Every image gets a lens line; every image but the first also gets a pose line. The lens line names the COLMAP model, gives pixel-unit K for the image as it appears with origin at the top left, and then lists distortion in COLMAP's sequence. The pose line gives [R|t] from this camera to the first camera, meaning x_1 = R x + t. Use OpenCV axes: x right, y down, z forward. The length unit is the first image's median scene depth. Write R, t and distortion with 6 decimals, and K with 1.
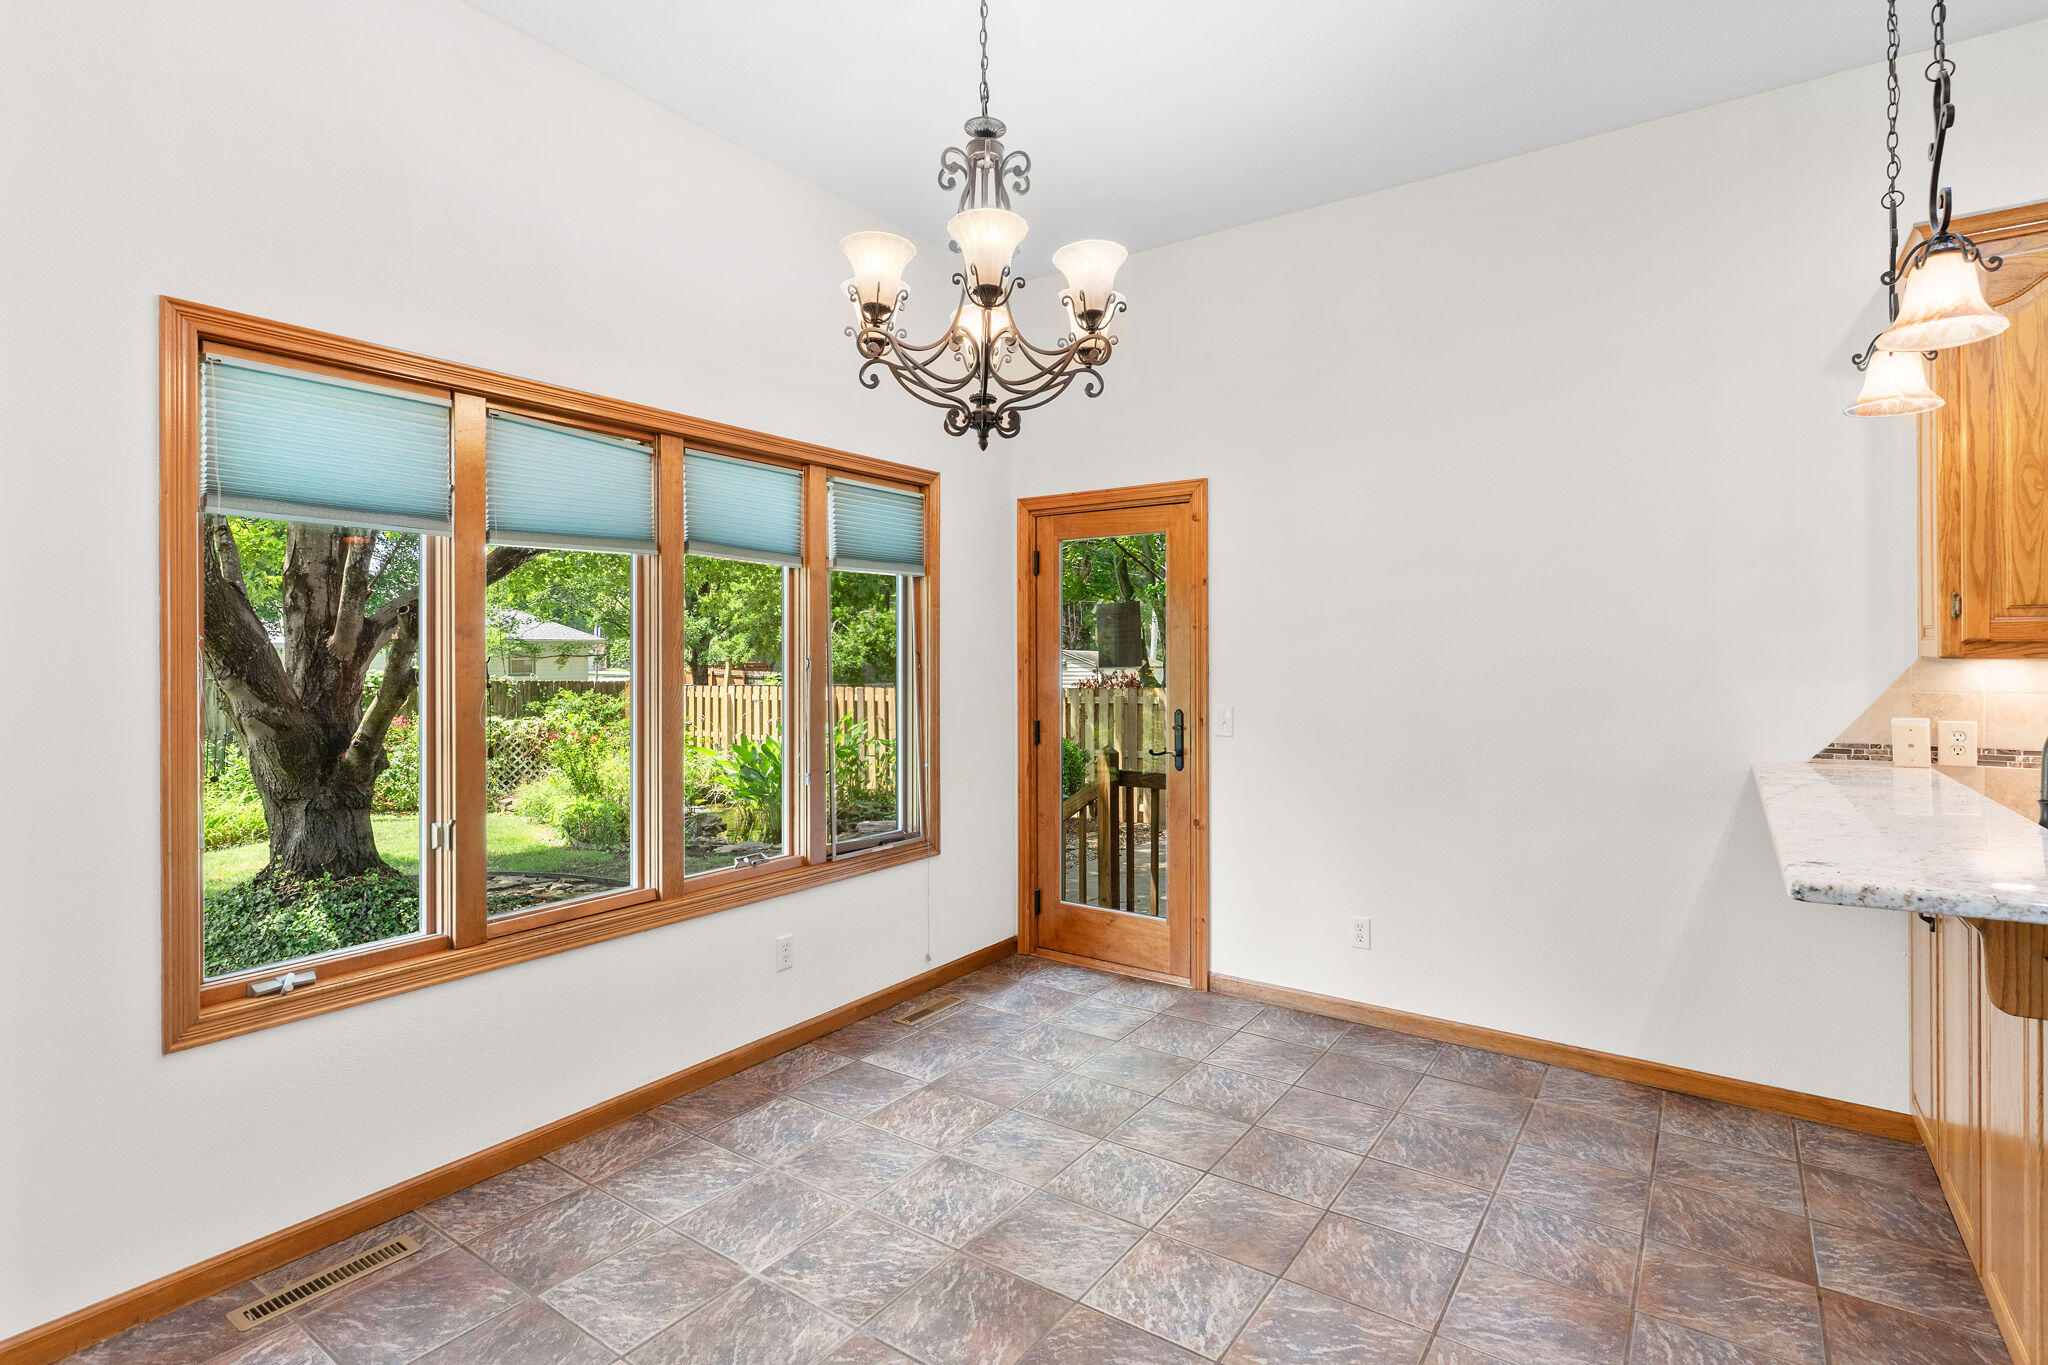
lens RADIAL K [[996.9, 0, 1007.9], [0, 996.9, 655.6], [0, 0, 1]] dist [0.016896, 0.000593]
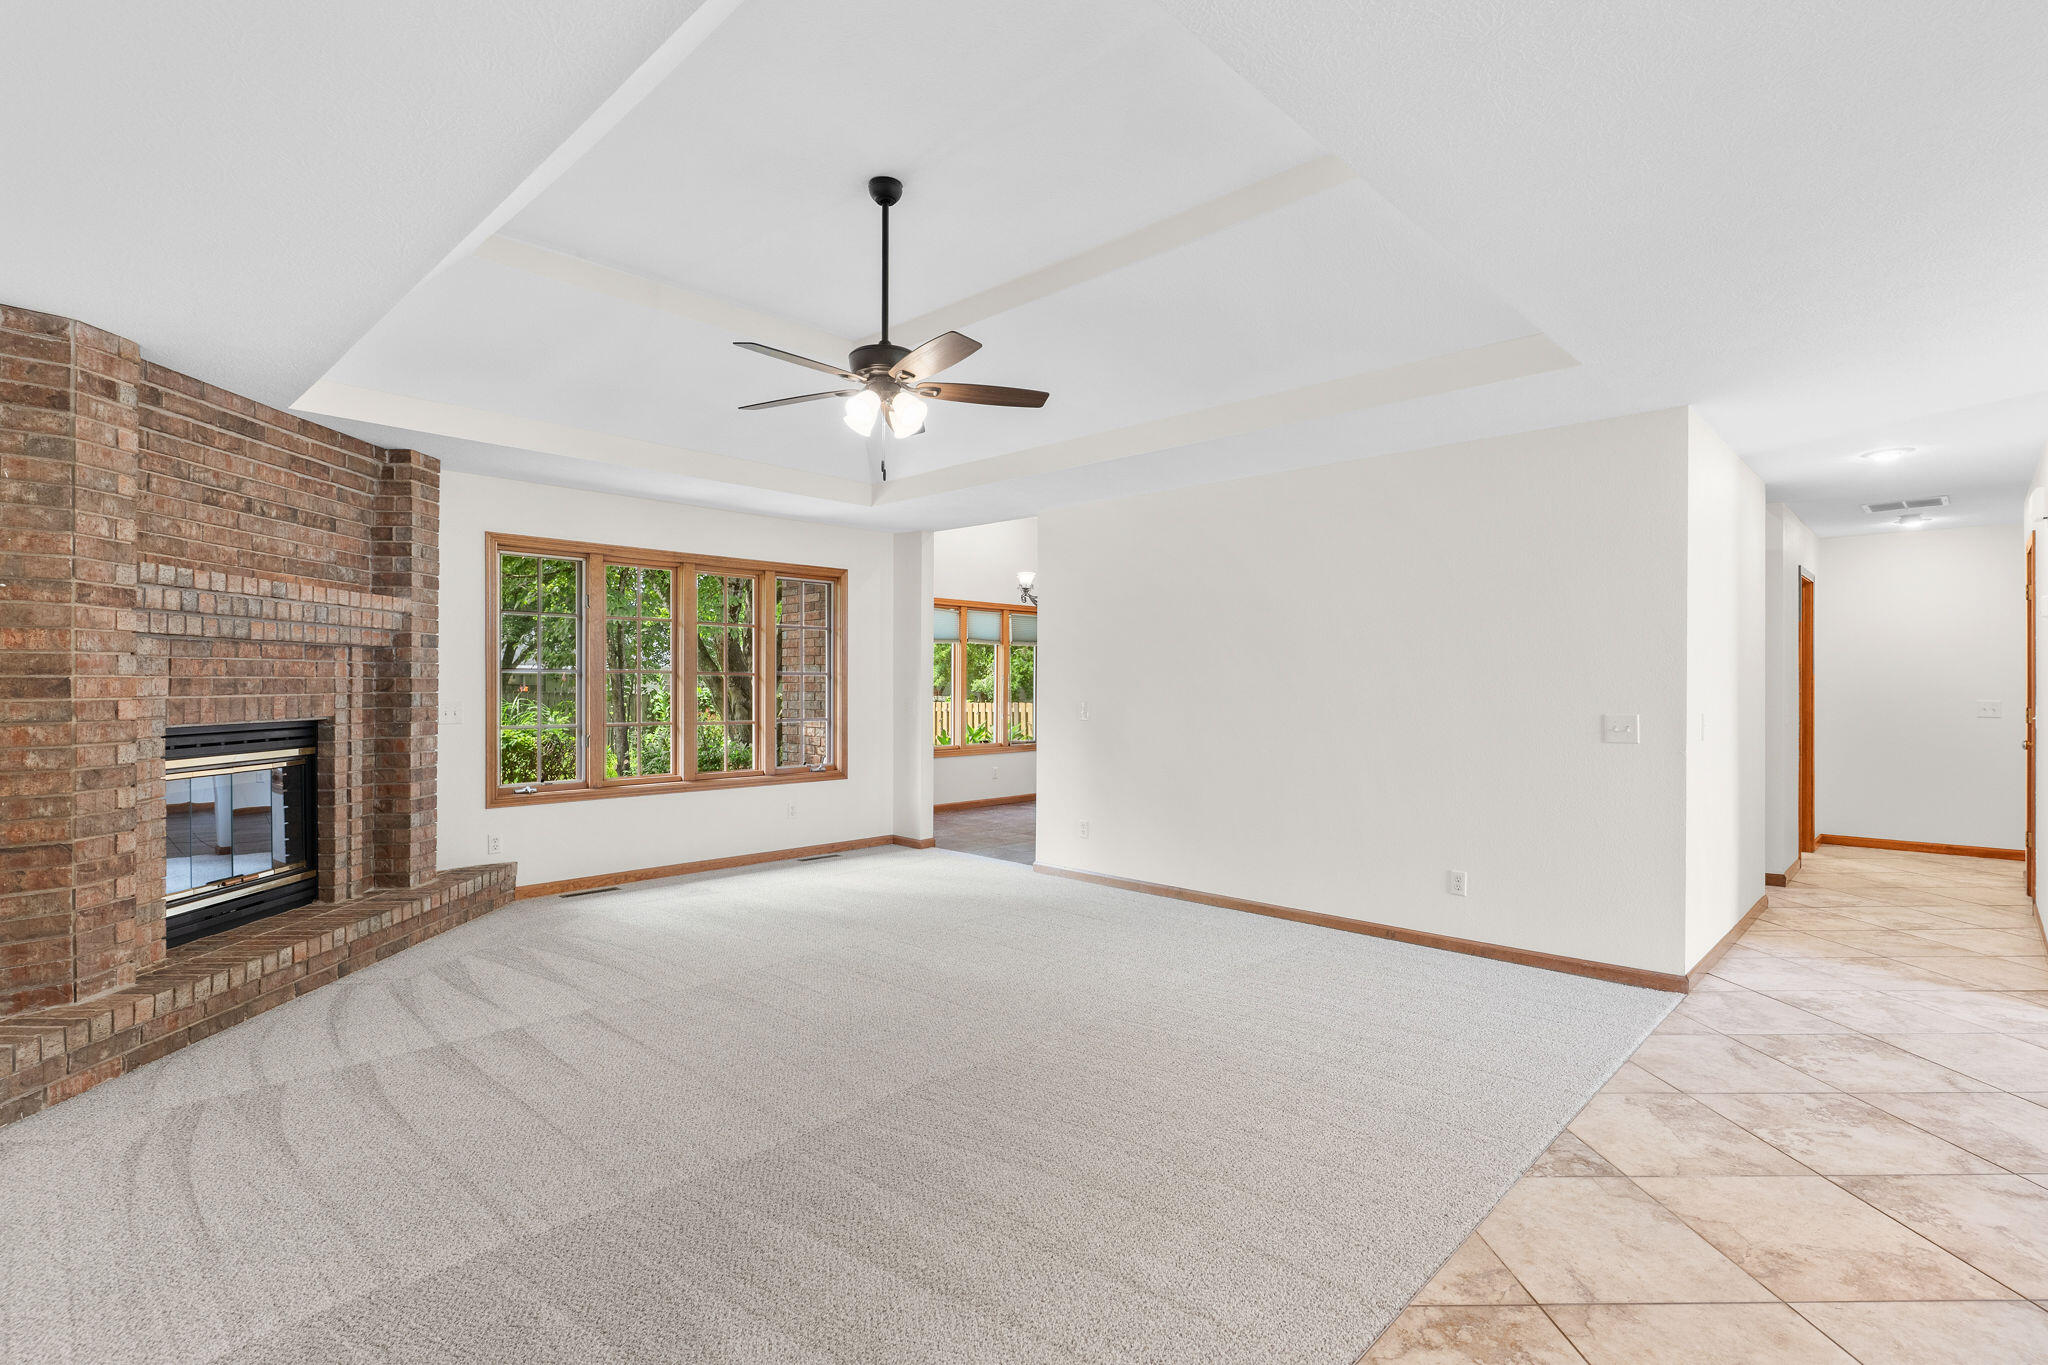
lens RADIAL K [[996.9, 0, 1007.9], [0, 996.9, 655.6], [0, 0, 1]] dist [0.016896, 0.000593]
pose [[0.988474, 0.002758, -0.151363, 0.259276], [-0.007502, 0.999498, -0.030774, 0.033506], [0.151202, 0.031555, 0.987999, -1.901685]]
